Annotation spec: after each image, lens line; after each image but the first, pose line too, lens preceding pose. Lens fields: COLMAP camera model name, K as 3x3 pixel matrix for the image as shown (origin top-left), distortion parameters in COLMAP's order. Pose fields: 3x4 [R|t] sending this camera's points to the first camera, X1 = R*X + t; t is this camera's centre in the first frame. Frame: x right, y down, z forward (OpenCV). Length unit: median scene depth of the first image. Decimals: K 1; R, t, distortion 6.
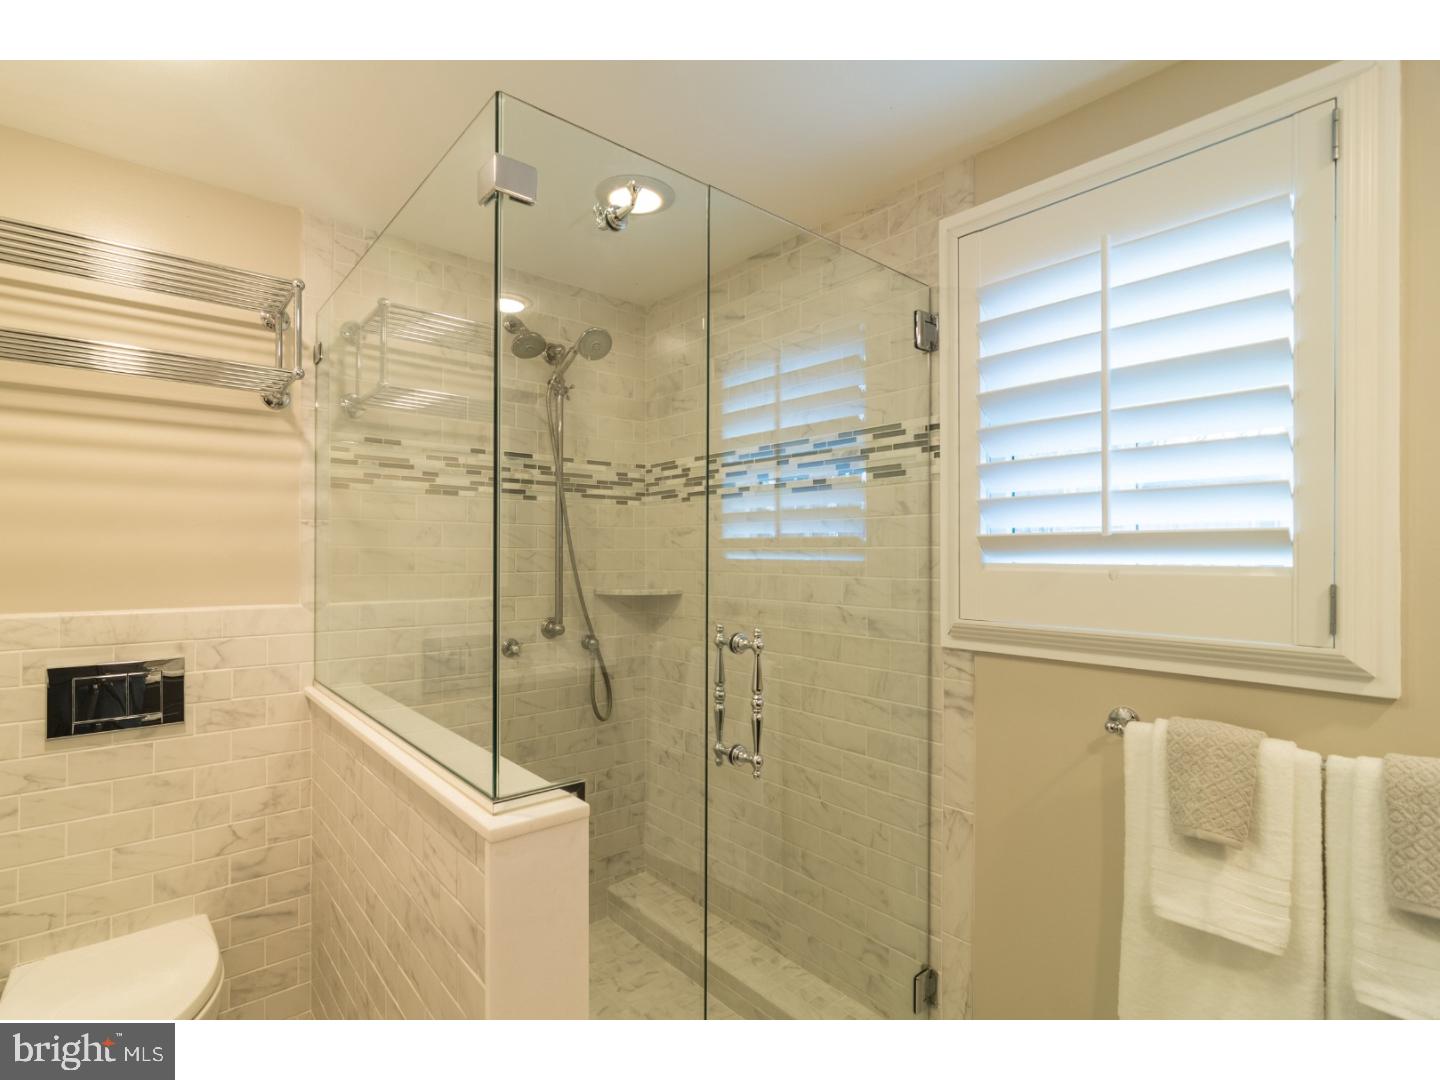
lens RADIAL K [[700.4, 0, 719.8], [0, 700.4, 548.9], [0, 0, 1]] dist [0.002676, 0.000499]
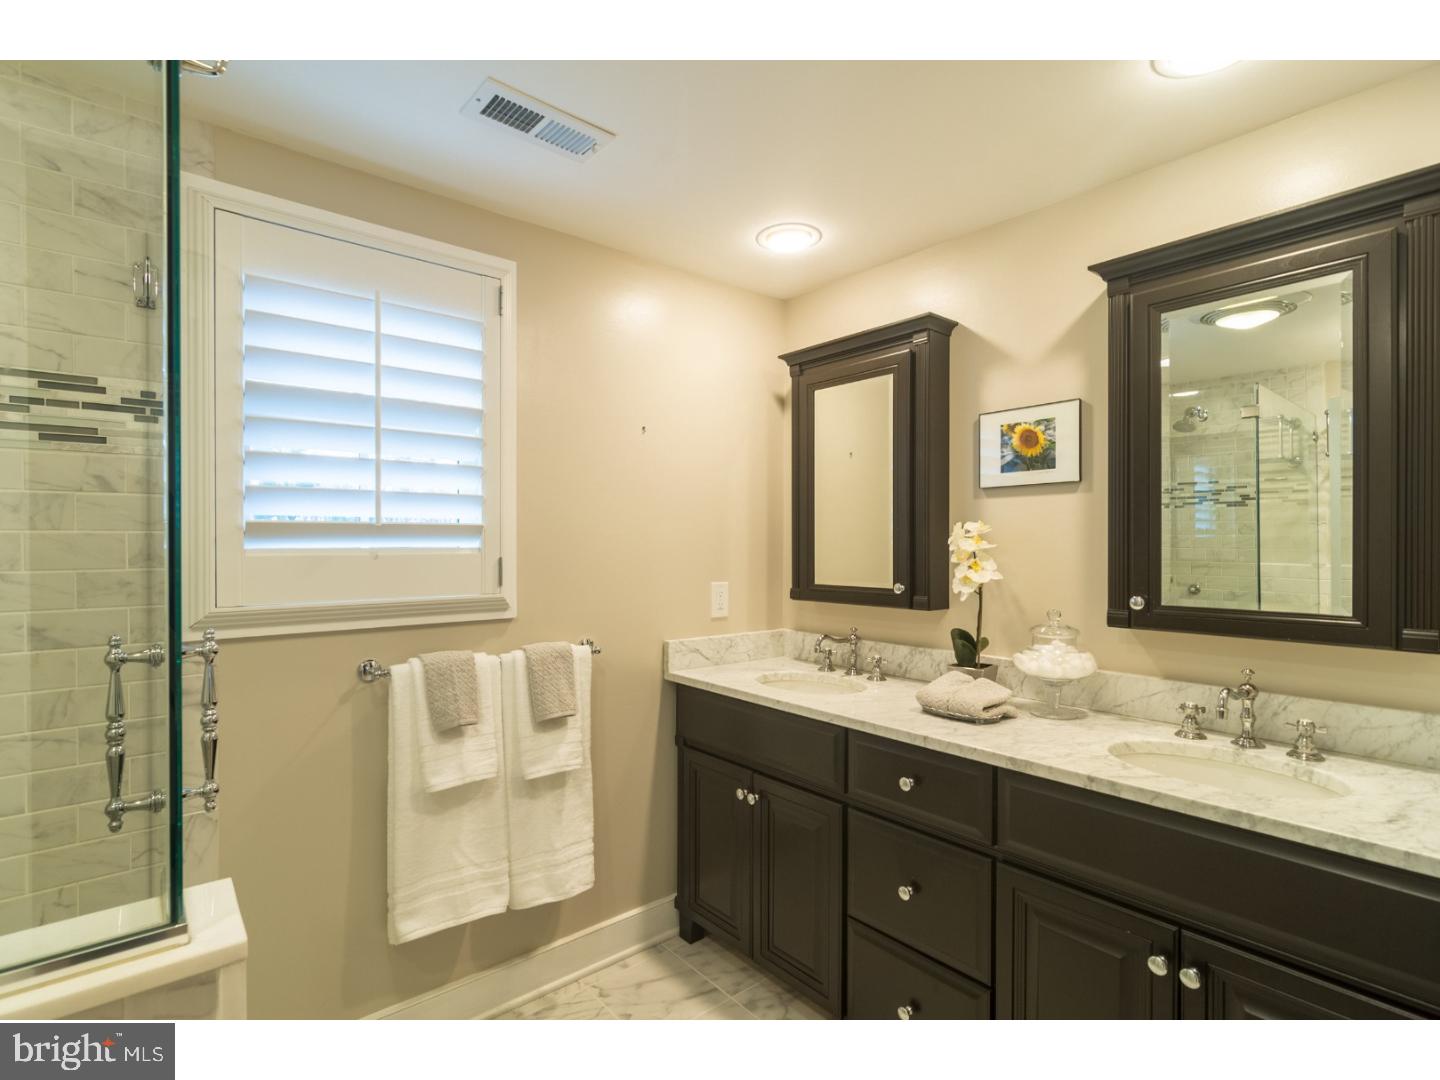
lens RADIAL K [[700.4, 0, 719.2], [0, 700.4, 540.3], [0, 0, 1]] dist [0.002676, 0.000499]
pose [[0.012206, -0.003203, 0.999920, -0.728461], [-0.008170, 0.999961, 0.003302, -0.001303], [-0.999892, -0.008210, 0.012179, 0.362539]]
